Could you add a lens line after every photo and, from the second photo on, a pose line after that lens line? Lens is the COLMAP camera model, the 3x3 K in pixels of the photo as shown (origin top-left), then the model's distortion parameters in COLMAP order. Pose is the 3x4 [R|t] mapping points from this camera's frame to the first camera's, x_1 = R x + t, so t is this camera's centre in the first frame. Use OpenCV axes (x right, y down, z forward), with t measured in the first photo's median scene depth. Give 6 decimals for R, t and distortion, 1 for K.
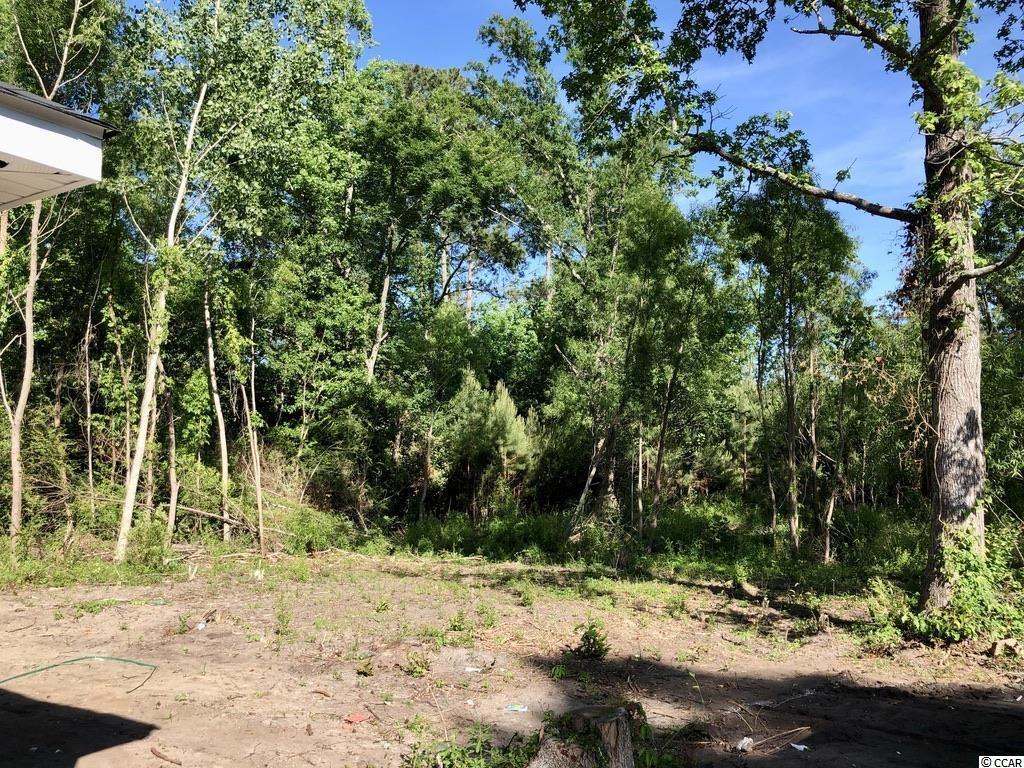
lens RADIAL K [[847.7, 0, 506.7], [0, 847.7, 387.7], [0, 0, 1]] dist [0.025336, -0.021603]
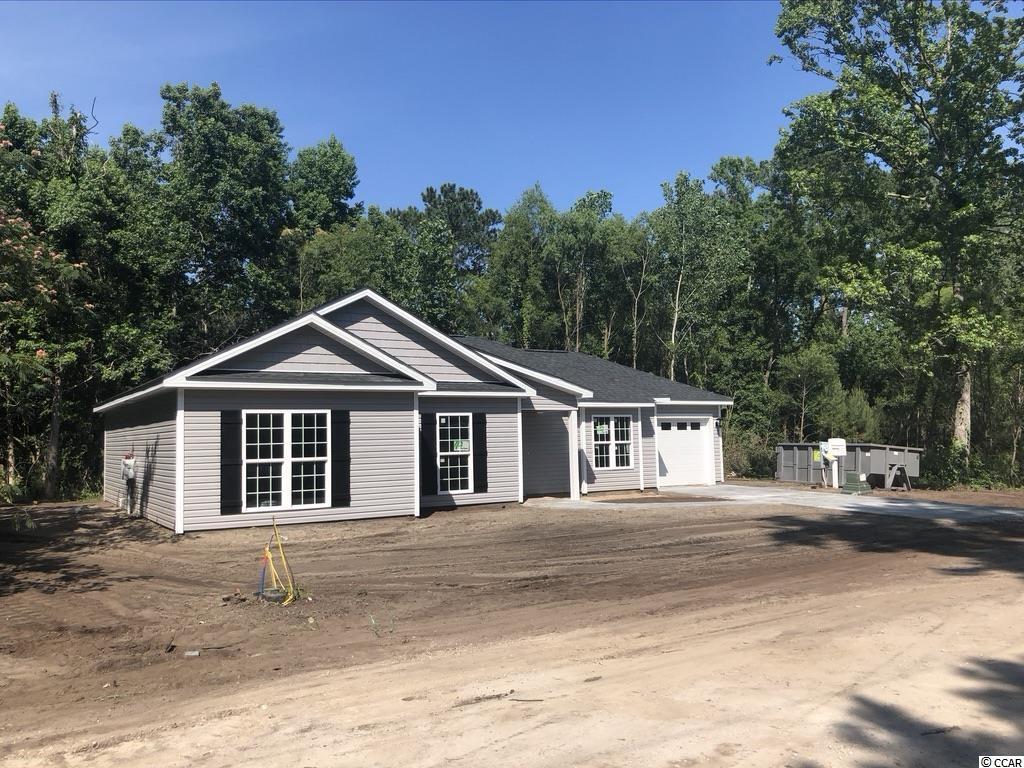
lens RADIAL K [[847.7, 0, 510.1], [0, 847.7, 383.7], [0, 0, 1]] dist [0.025336, -0.021603]
pose [[0.893929, -0.032884, -0.447001, 0.148054], [0.044399, 0.998897, 0.015305, -0.067807], [0.446004, -0.033528, 0.894403, -0.787671]]
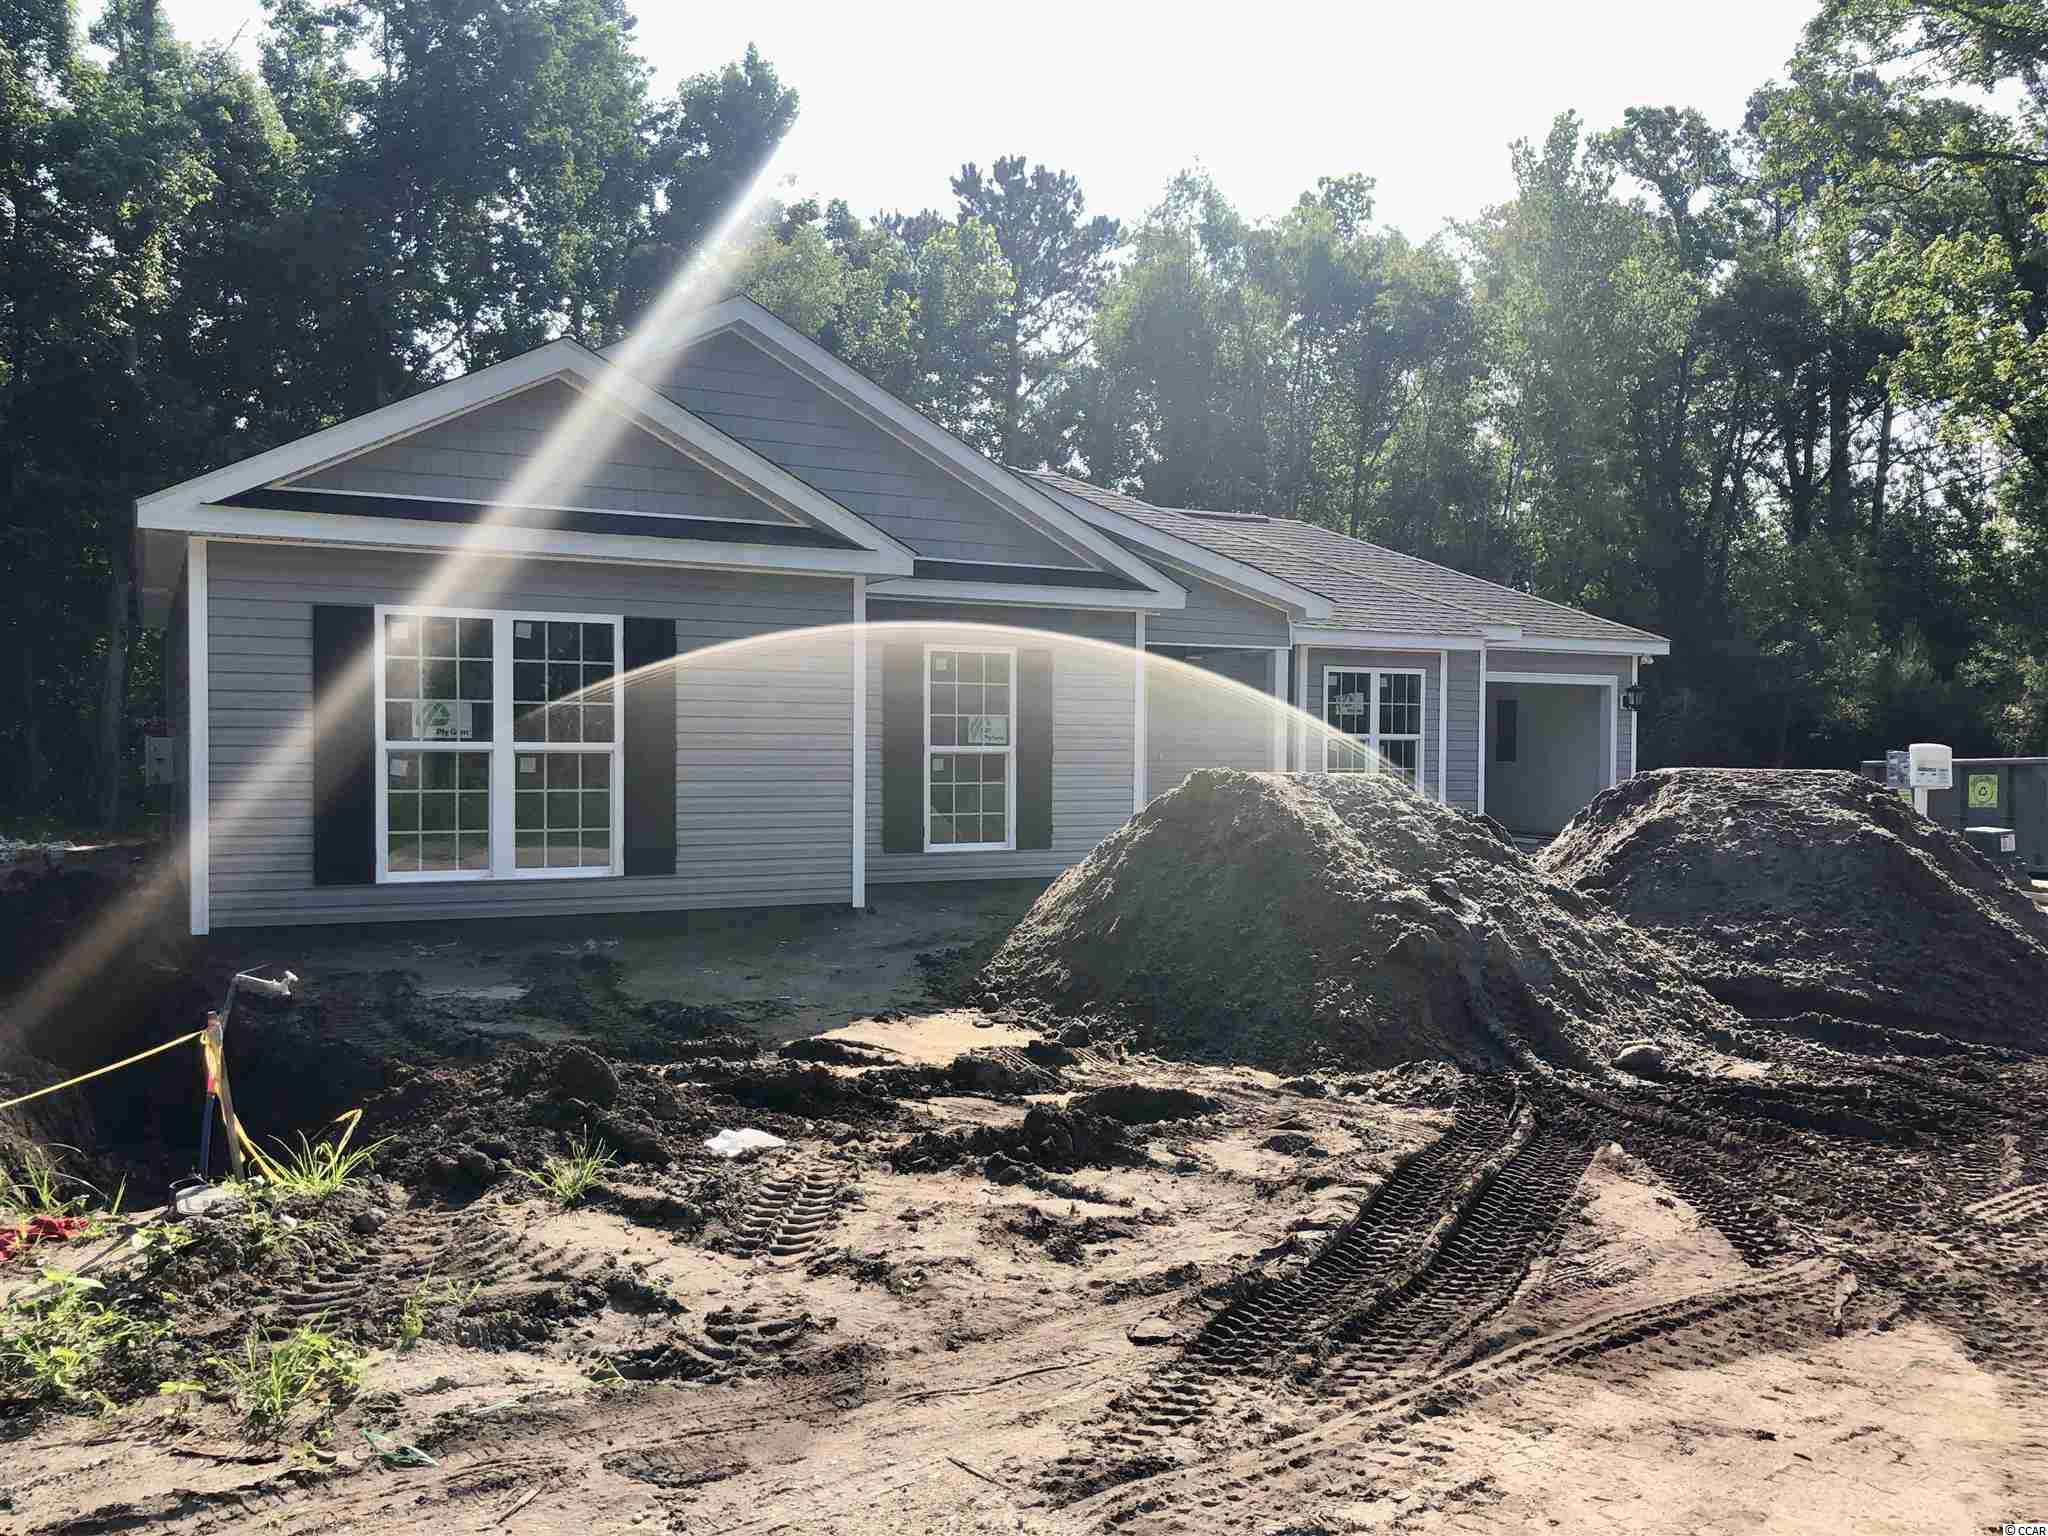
lens RADIAL K [[1695.5, 0, 1021.1], [0, 1695.5, 775.0], [0, 0, 1]] dist [0.025336, -0.021603]
pose [[0.860372, 0.033761, -0.508548, 0.093021], [0.020141, 0.994772, 0.100115, -0.050176], [0.509269, -0.096379, 0.855194, -0.662618]]
